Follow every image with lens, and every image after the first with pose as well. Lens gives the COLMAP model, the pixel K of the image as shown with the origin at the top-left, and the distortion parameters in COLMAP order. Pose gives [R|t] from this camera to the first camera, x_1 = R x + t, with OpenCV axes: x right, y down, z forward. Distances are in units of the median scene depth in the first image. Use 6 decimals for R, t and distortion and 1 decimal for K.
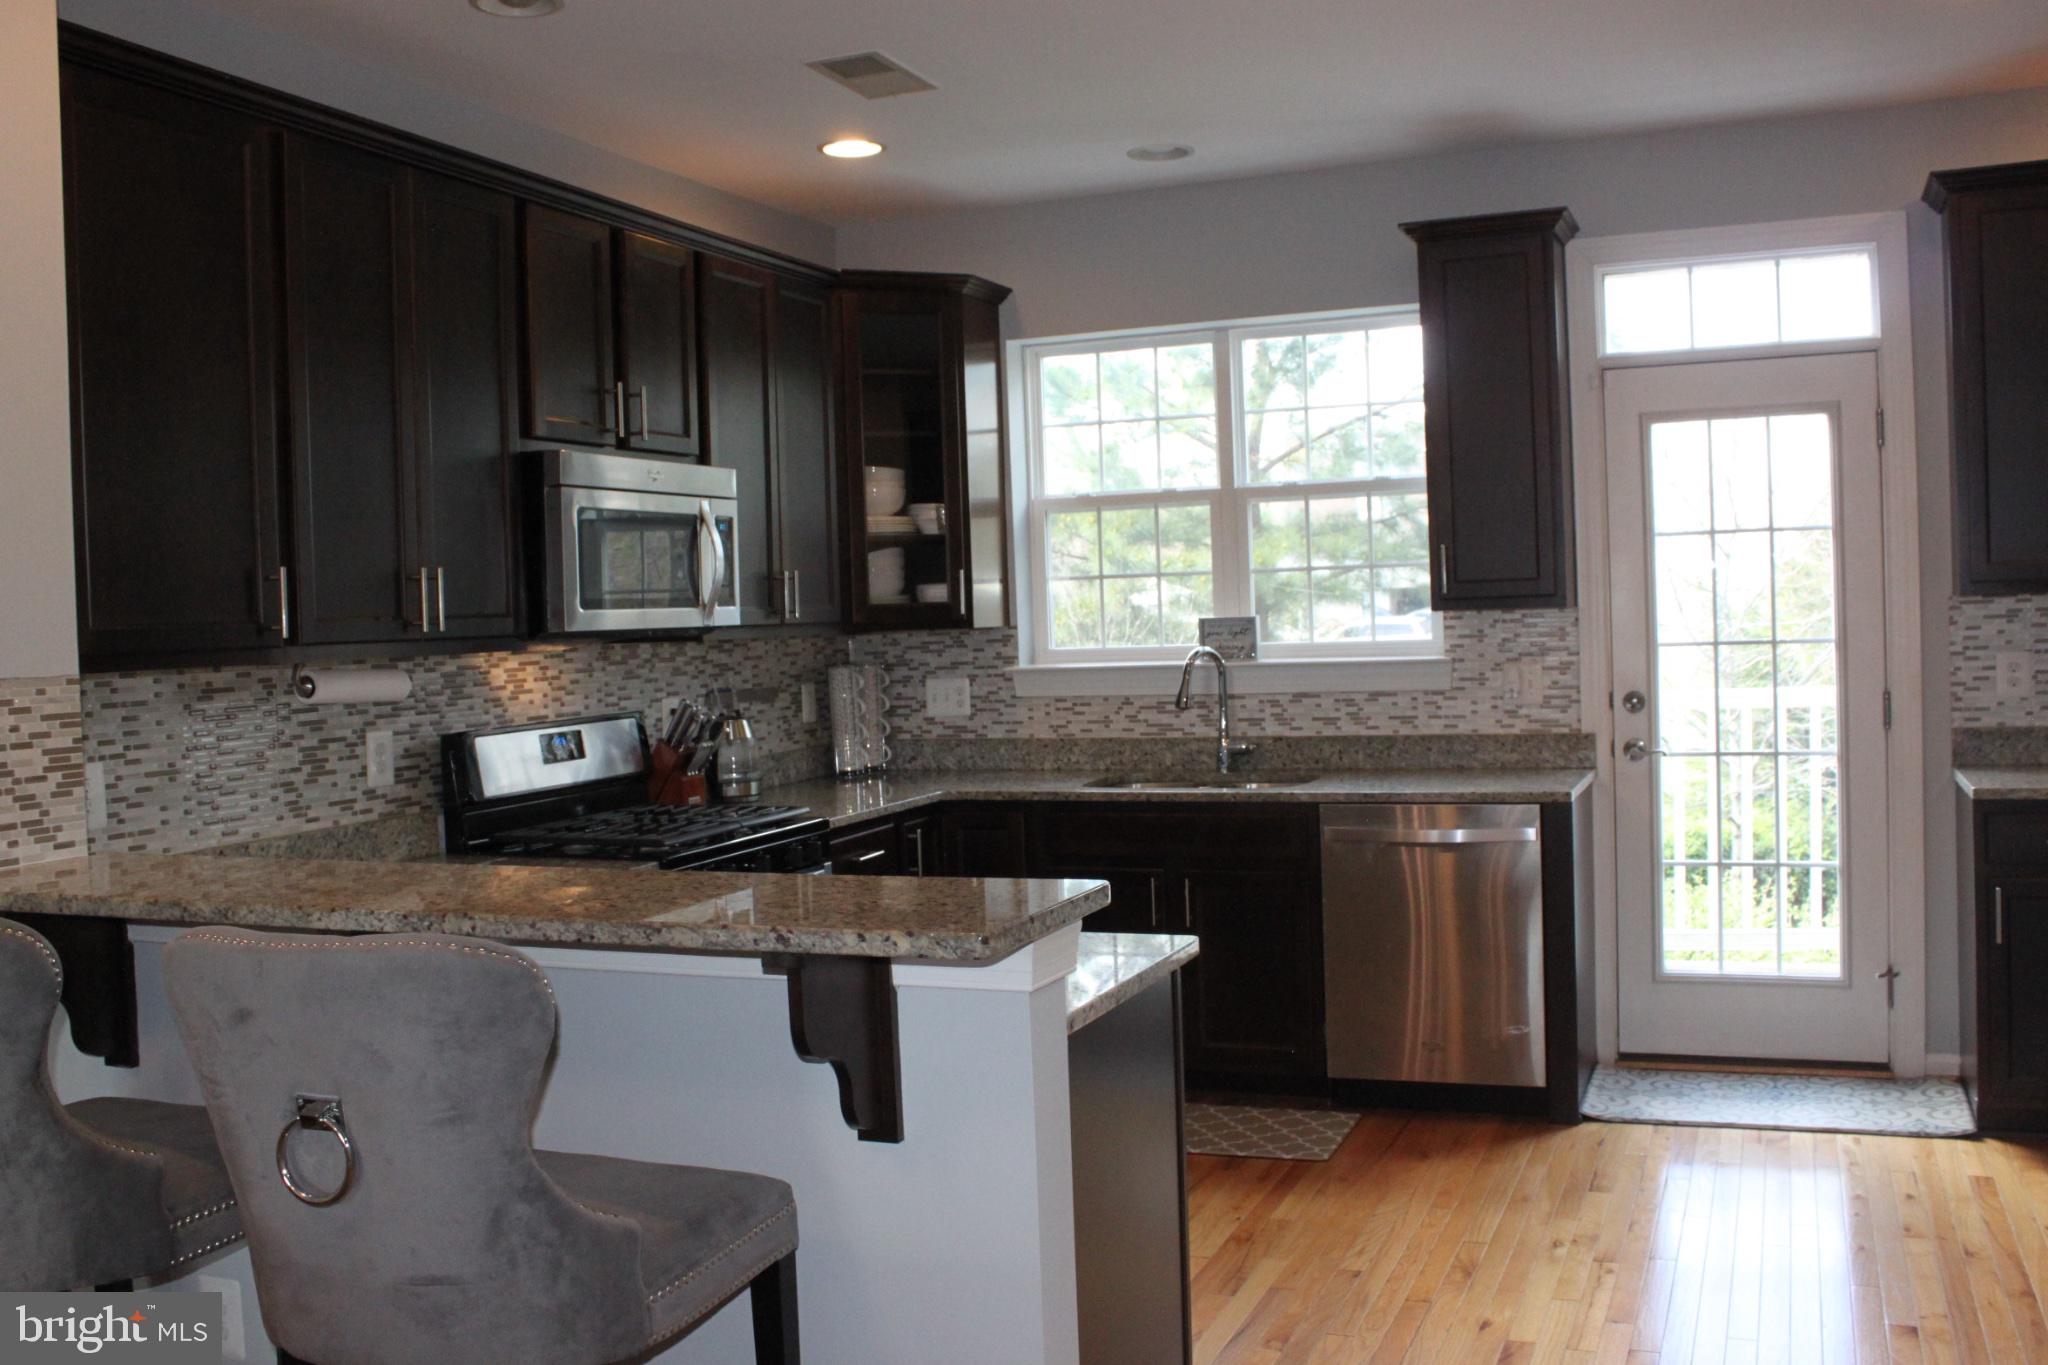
lens RADIAL K [[1845.7, 0, 1021.8], [0, 1845.7, 679.7], [0, 0, 1]] dist [-0.159979, 0.150565]
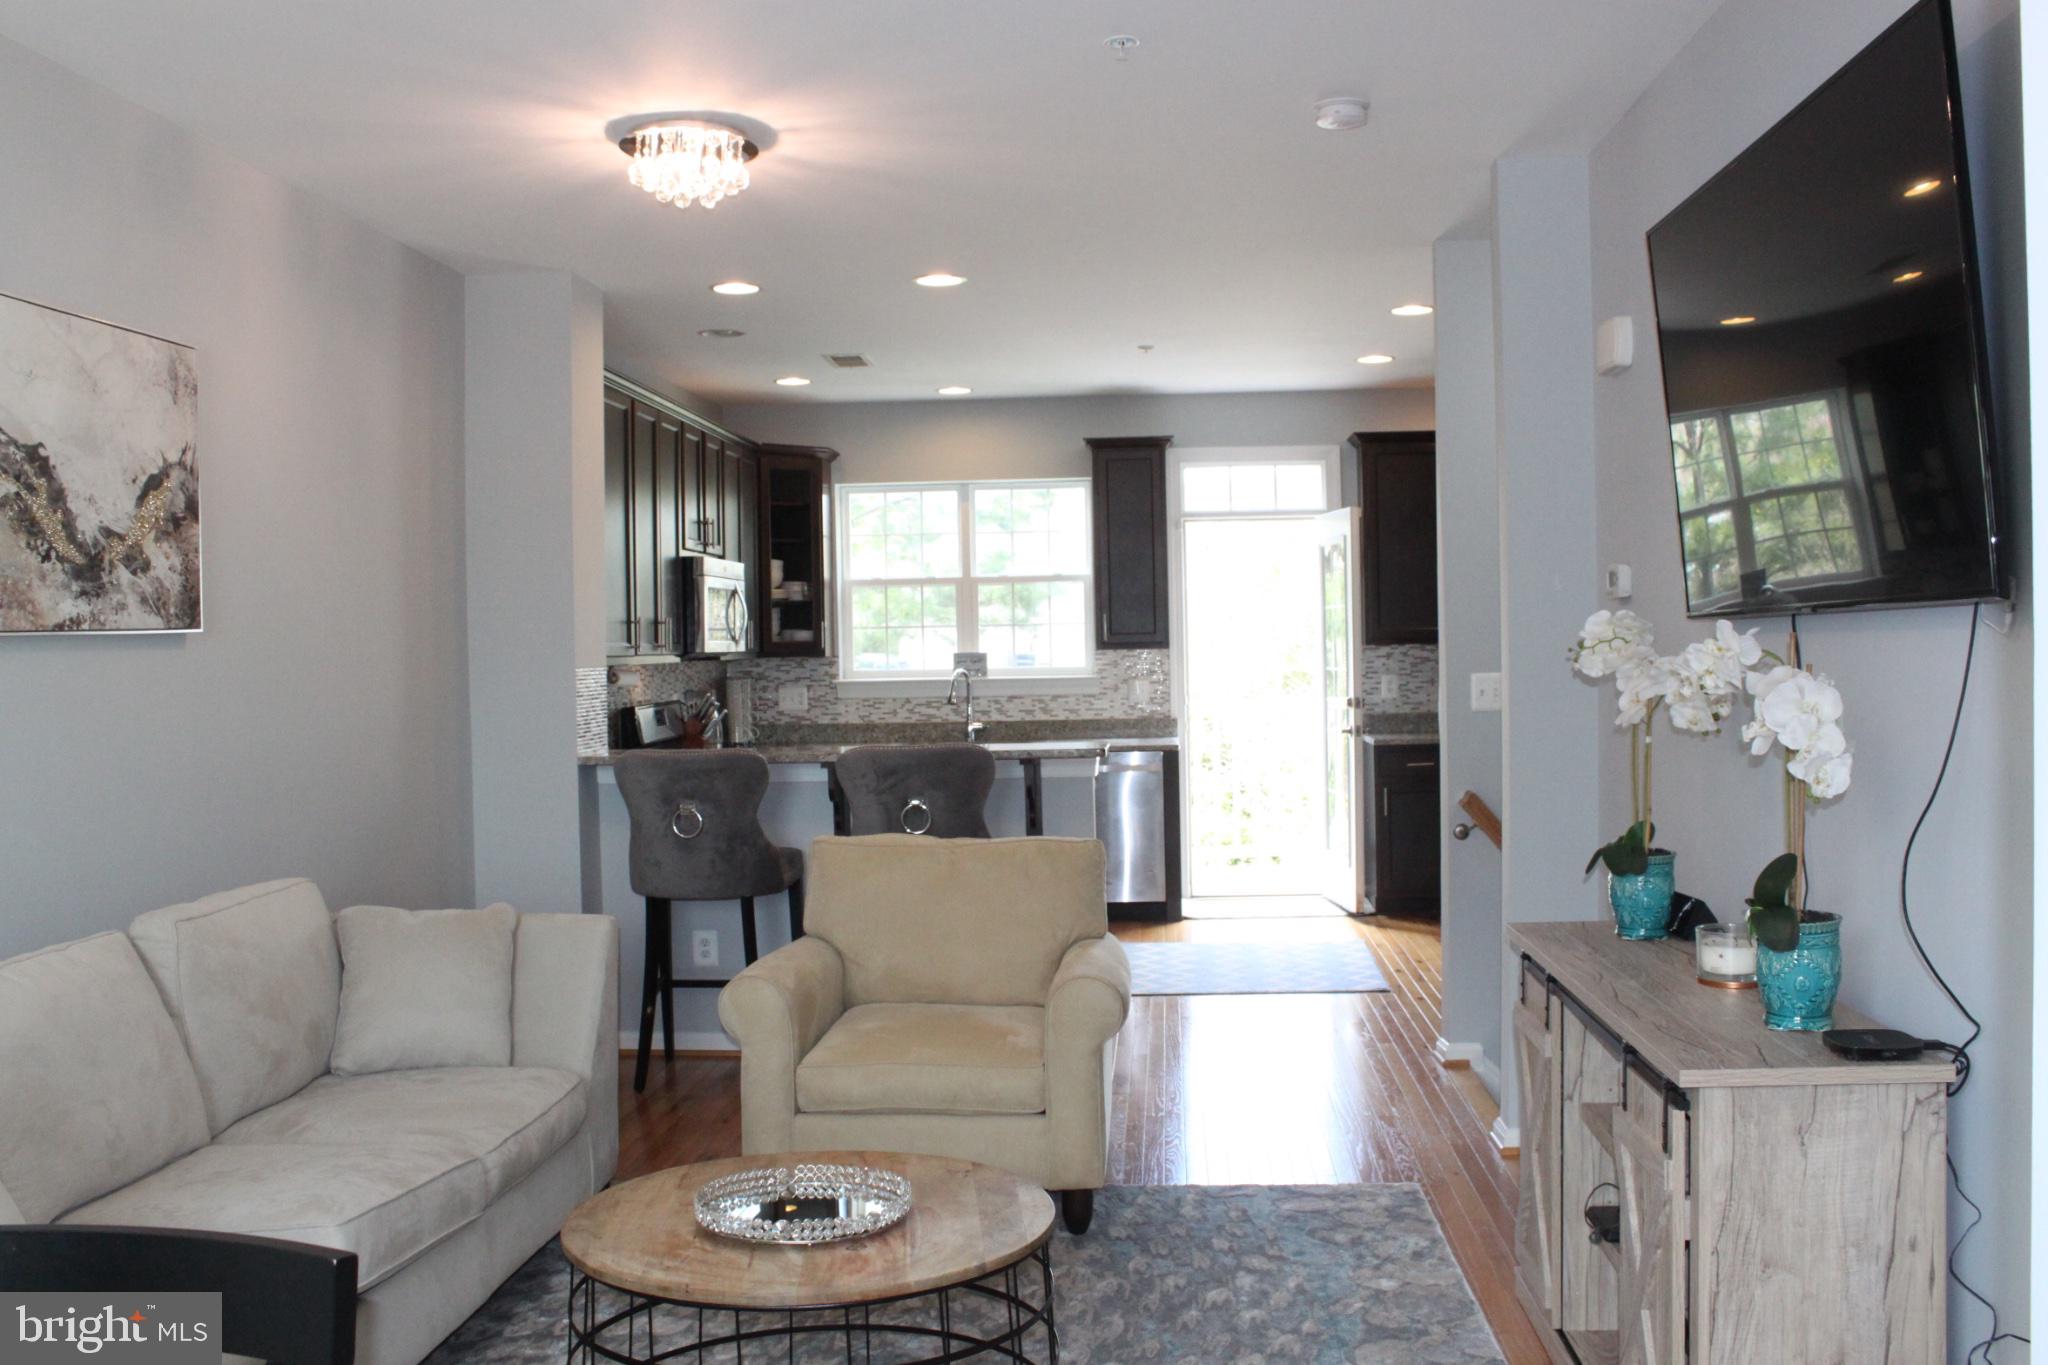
lens RADIAL K [[1845.7, 0, 1032.7], [0, 1845.7, 678.3], [0, 0, 1]] dist [-0.159979, 0.150565]
pose [[0.948434, 0.012752, 0.316718, -0.431814], [-0.003490, 0.999550, -0.029796, 0.047712], [-0.316956, 0.027154, 0.948051, -0.749040]]
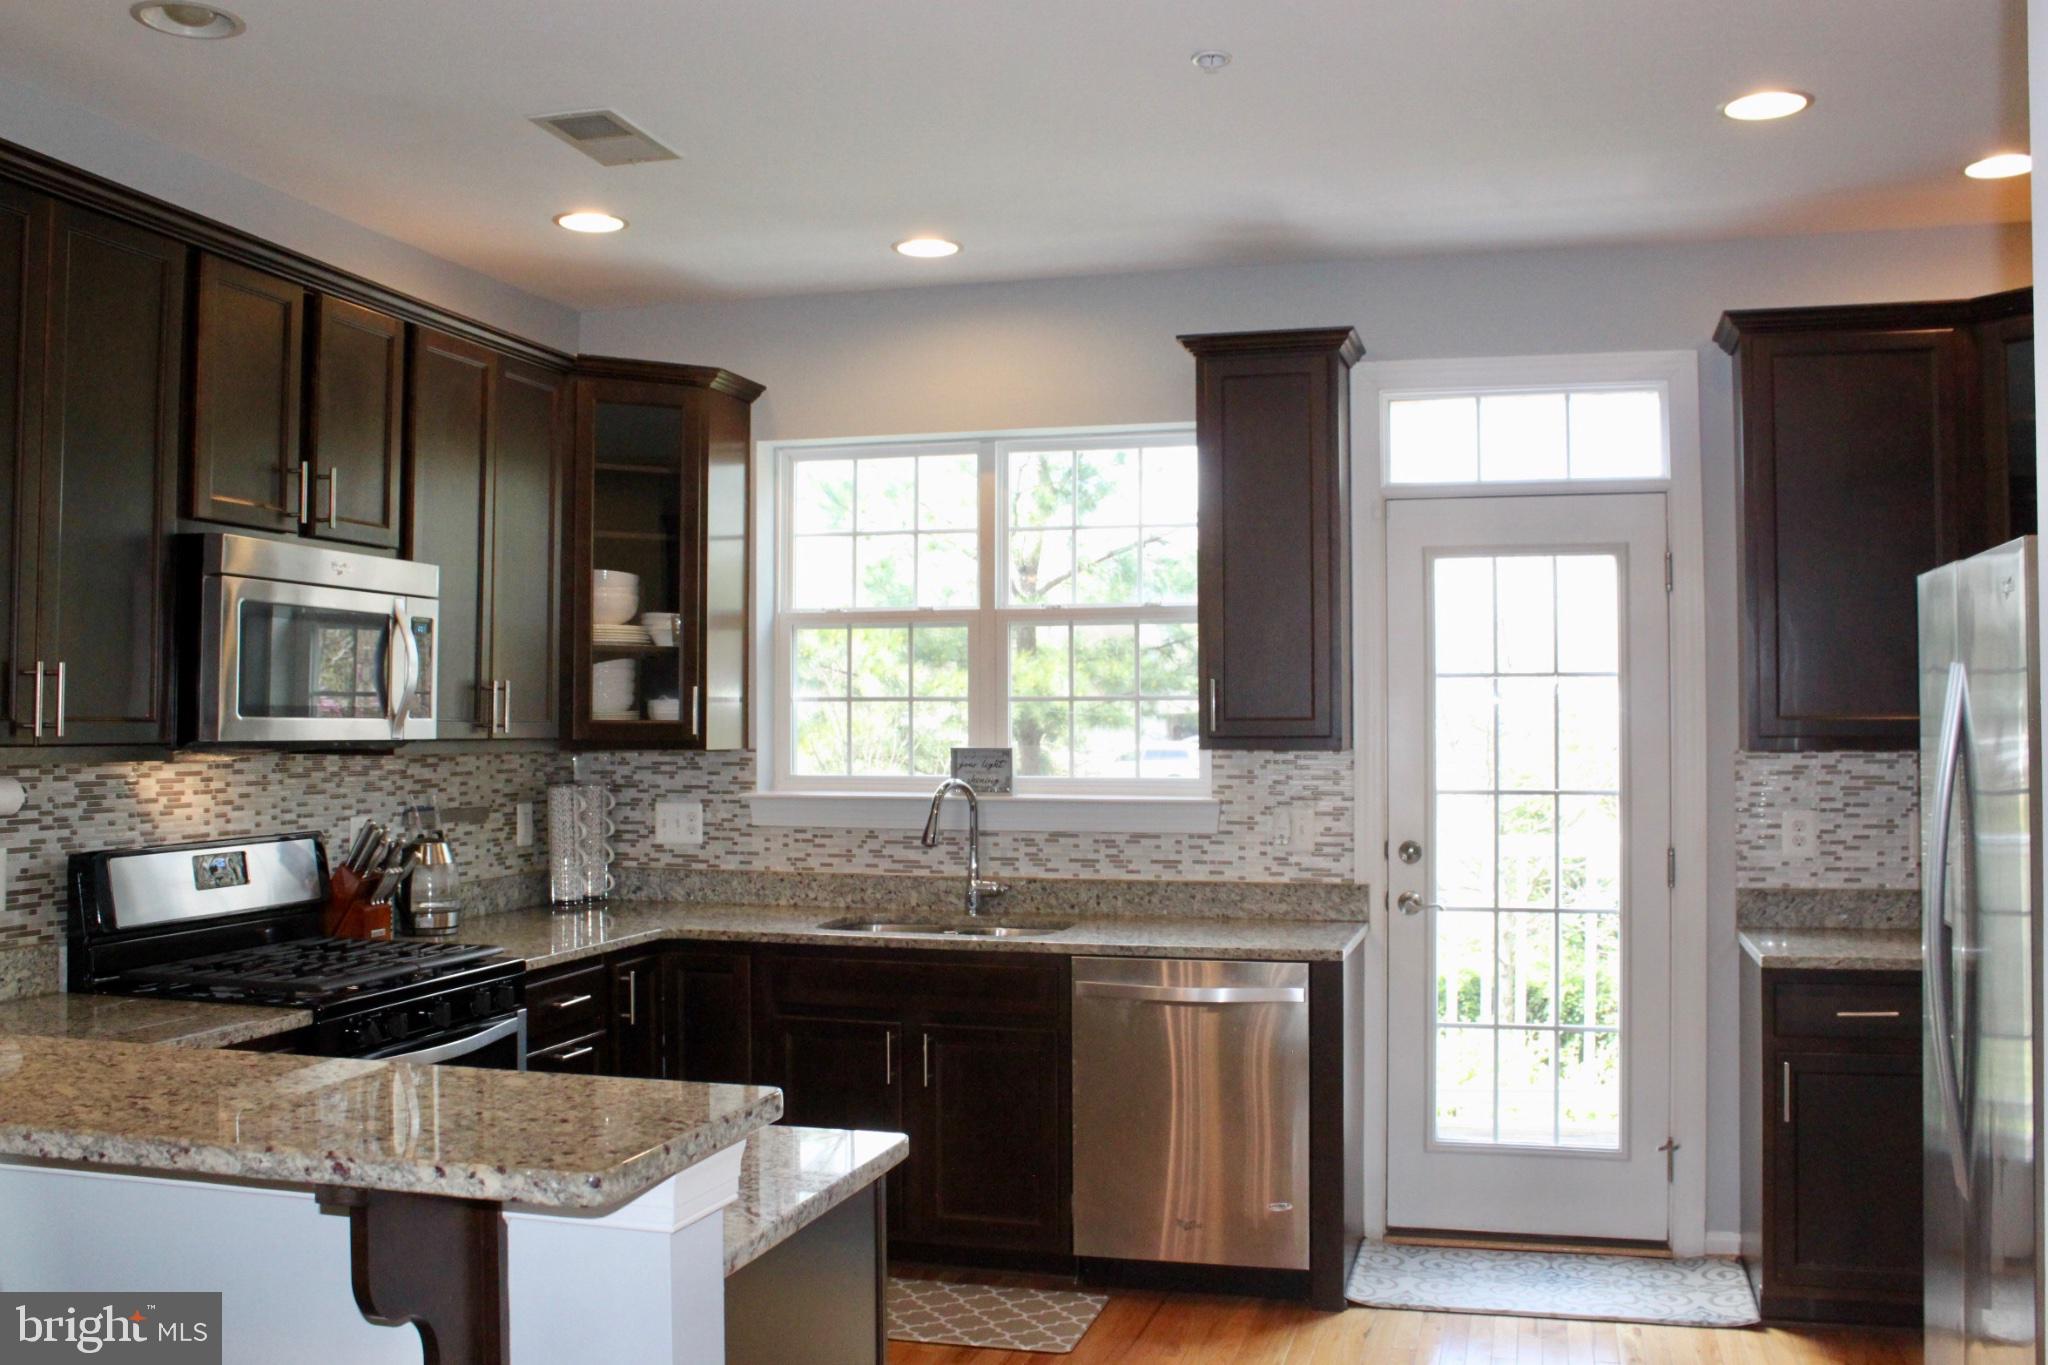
lens RADIAL K [[1845.7, 0, 1029.7], [0, 1845.7, 674.6], [0, 0, 1]] dist [-0.159979, 0.150565]
pose [[0.991760, 0.038775, 0.122100, 0.023165], [-0.030680, 0.997248, -0.067499, -0.009801], [-0.124381, 0.063196, 0.990220, 0.082539]]
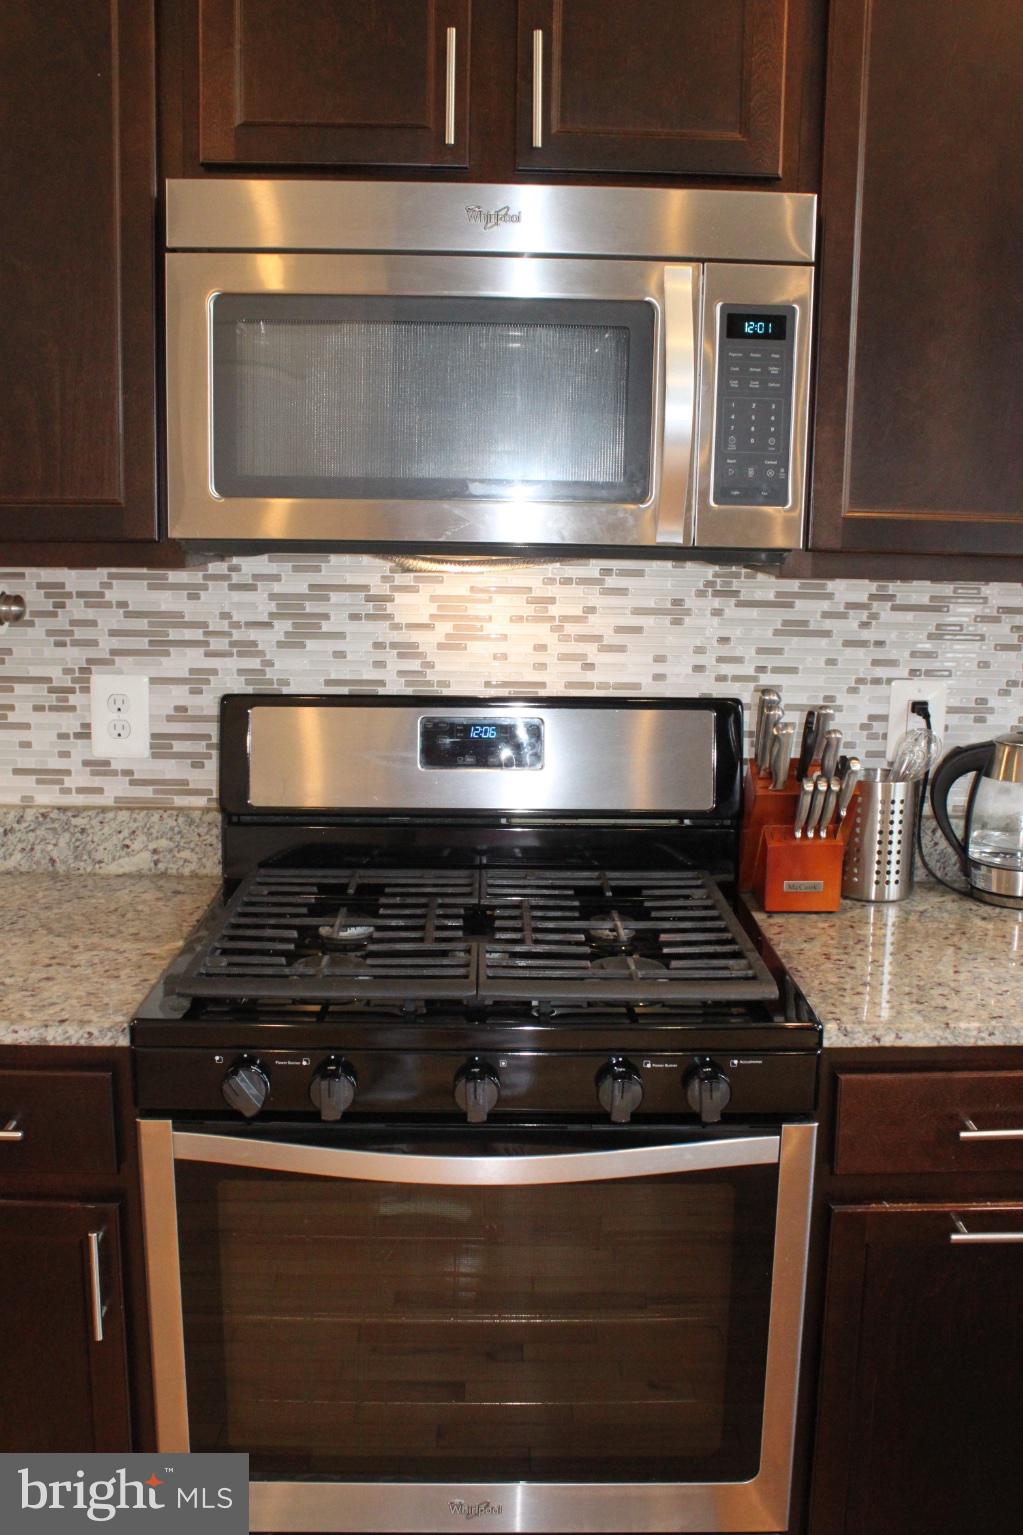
lens RADIAL K [[1380.9, 0, 511.3], [0, 1380.9, 761.8], [0, 0, 1]] dist [-0.132035, 0.050530]
pose [[0.404321, 0.199515, -0.892591, 0.122236], [-0.064595, 0.979710, 0.189728, -0.035598], [0.912333, -0.019054, 0.409005, 0.758894]]
